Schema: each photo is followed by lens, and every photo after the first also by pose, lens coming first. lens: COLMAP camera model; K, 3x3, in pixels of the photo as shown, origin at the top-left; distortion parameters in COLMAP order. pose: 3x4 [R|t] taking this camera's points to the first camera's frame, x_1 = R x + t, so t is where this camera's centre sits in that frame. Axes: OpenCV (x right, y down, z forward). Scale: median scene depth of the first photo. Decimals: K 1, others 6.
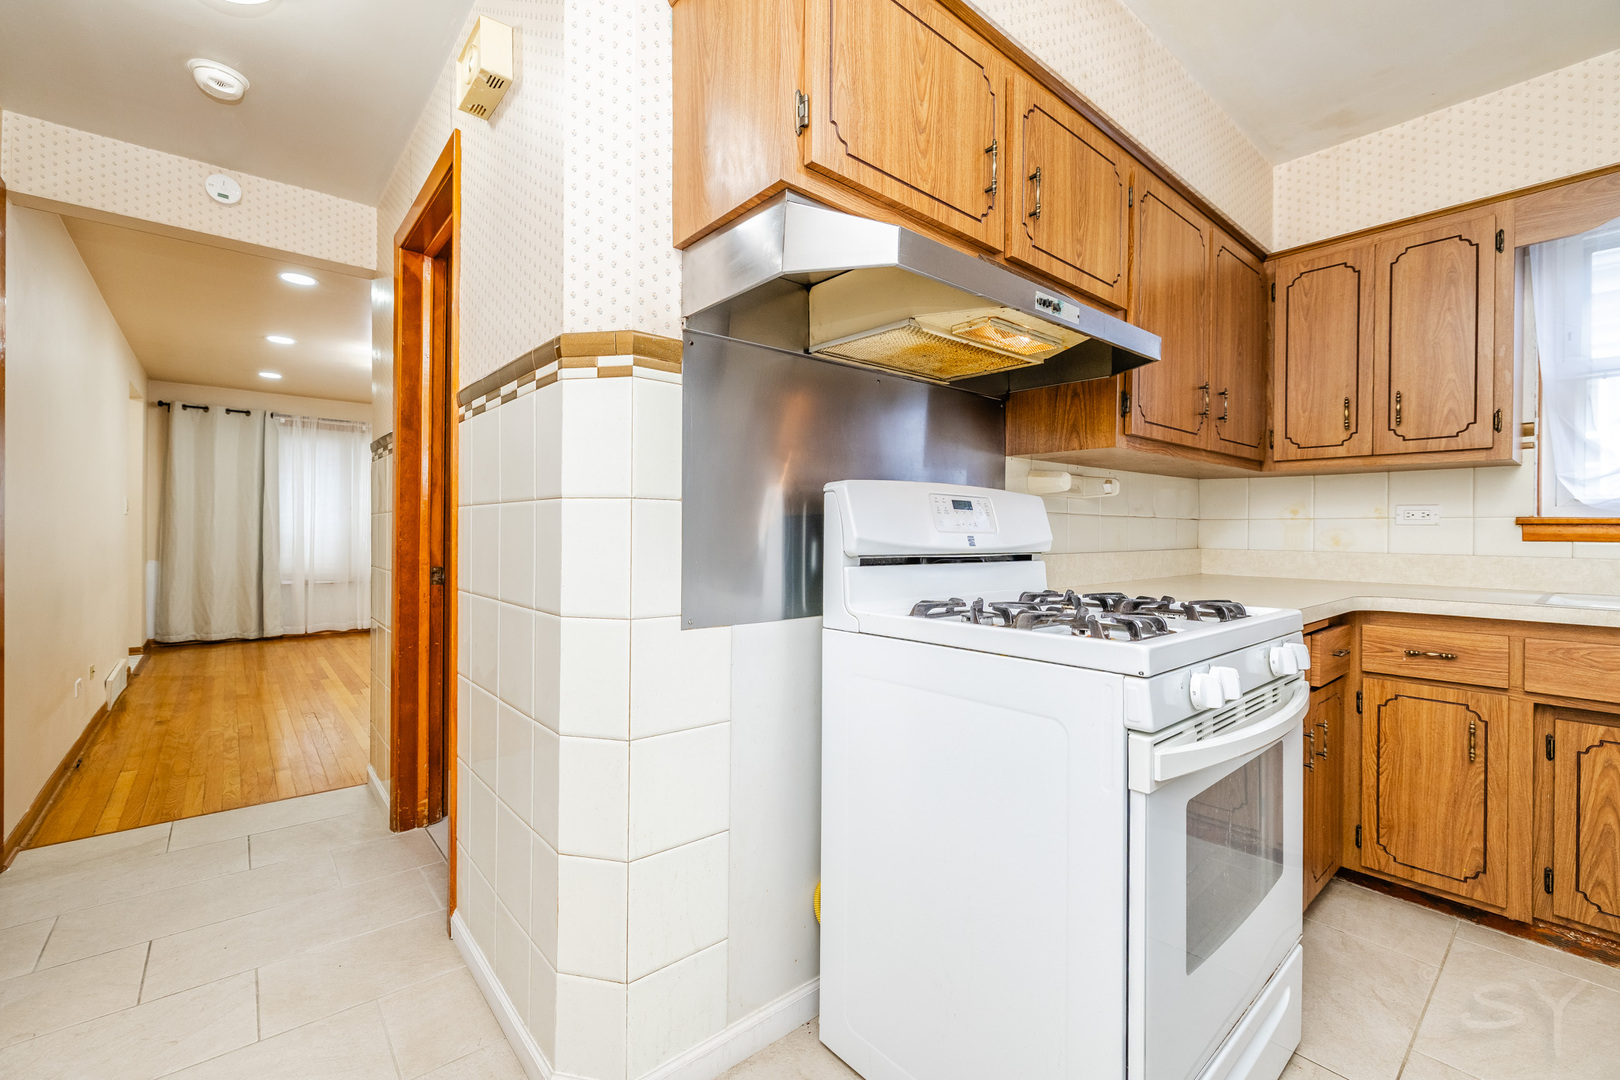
lens RADIAL K [[687.6, 0, 800.1], [0, 687.6, 532.1], [0, 0, 1]] dist [0.003957, 0.000385]
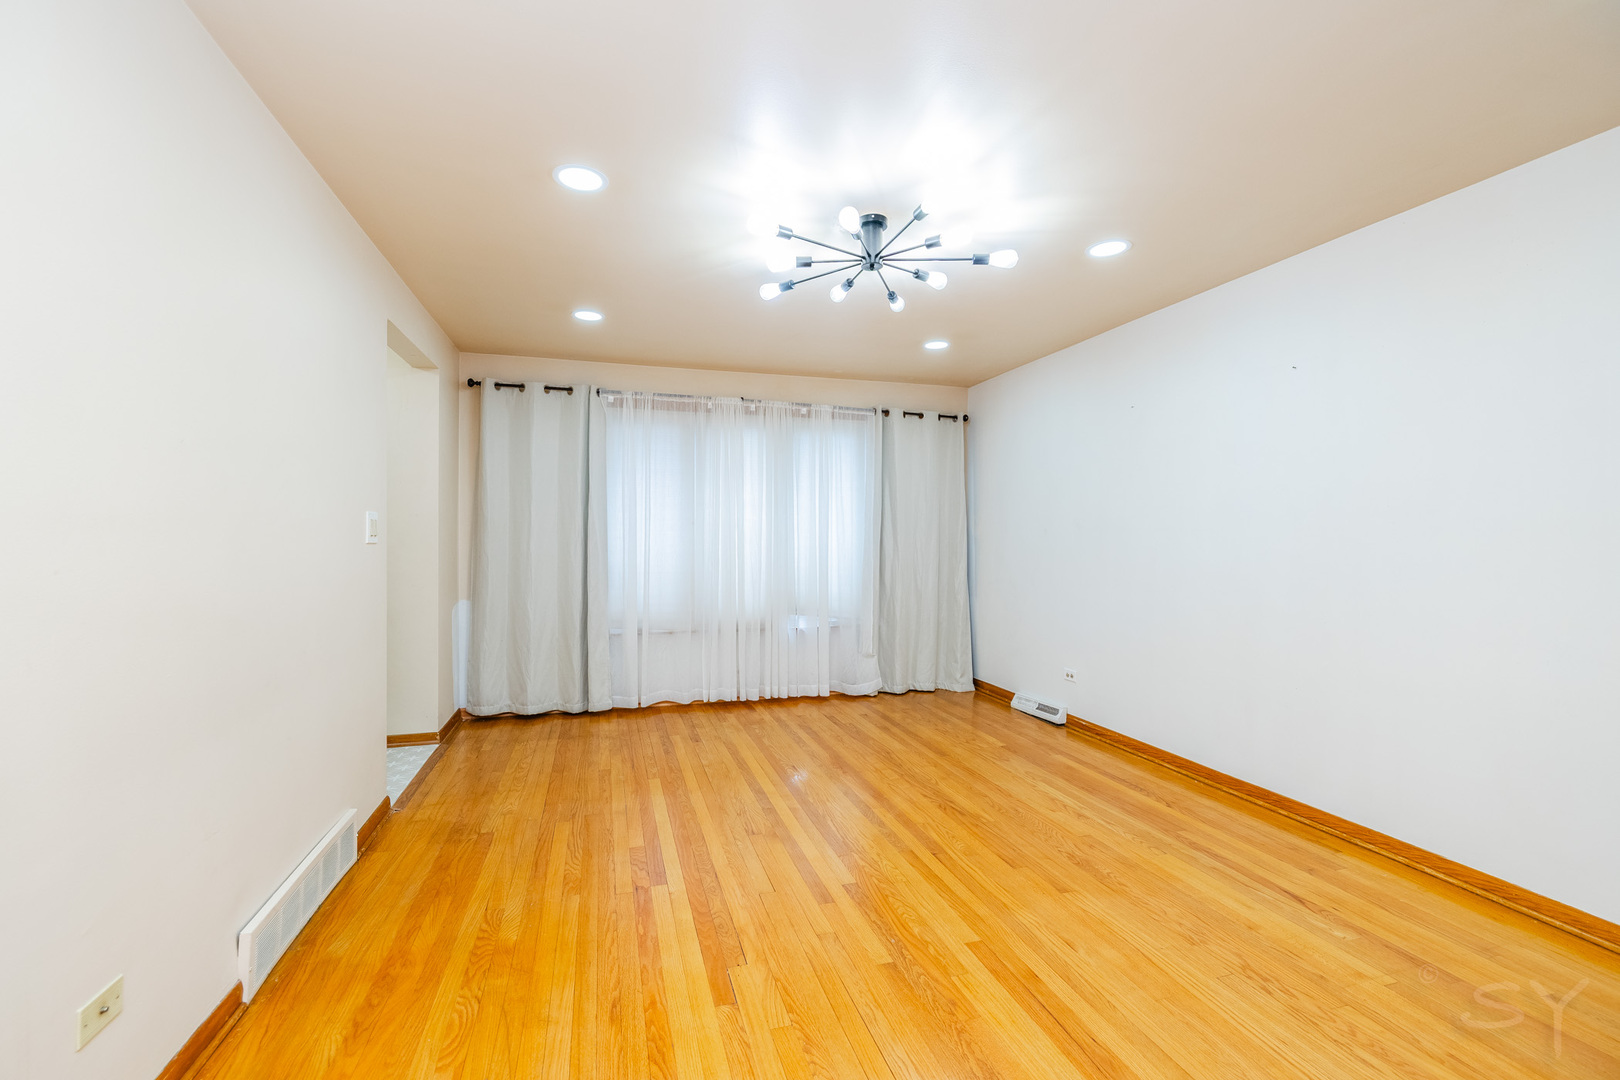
lens RADIAL K [[687.6, 0, 800.1], [0, 687.6, 532.1], [0, 0, 1]] dist [0.003957, 0.000385]
pose [[0.916950, -0.005448, -0.398965, -0.315268], [0.002274, 0.999962, -0.008428, -0.022910], [0.398996, 0.006821, 0.916927, 0.463523]]
